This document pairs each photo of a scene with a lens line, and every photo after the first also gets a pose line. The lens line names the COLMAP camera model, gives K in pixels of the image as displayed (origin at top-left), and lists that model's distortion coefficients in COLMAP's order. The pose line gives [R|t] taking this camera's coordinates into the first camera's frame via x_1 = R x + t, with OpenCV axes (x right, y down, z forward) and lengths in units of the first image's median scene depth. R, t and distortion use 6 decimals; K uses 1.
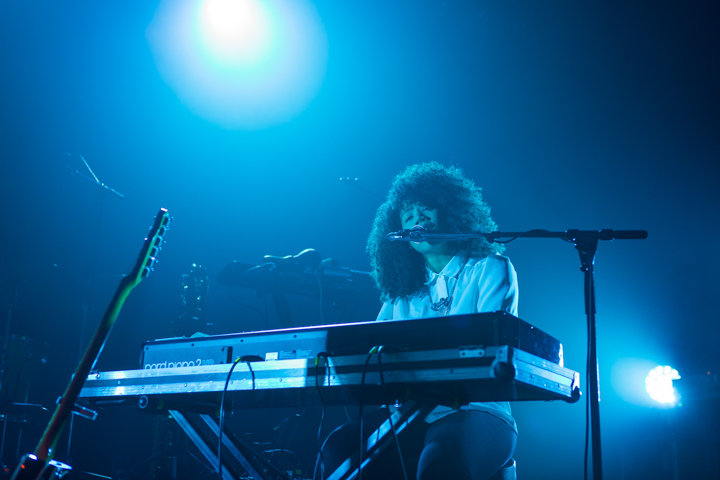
lens RADIAL K [[910.3, 0, 360.2], [0, 910.3, 229.2], [0, 0, 1]] dist [-0.017311, -0.035938]
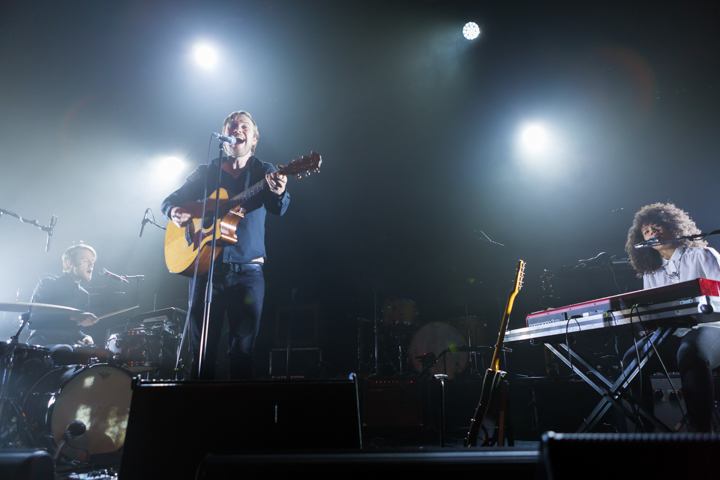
lens RADIAL K [[462.5, 0, 360.0], [0, 462.5, 240.0], [0, 0, 1]] dist [-0.003876, 0.001024]
pose [[0.820114, -0.224250, -0.526427, 0.081687], [0.212203, 0.973596, -0.084149, -0.055823], [0.531398, -0.042697, 0.846046, -0.218250]]
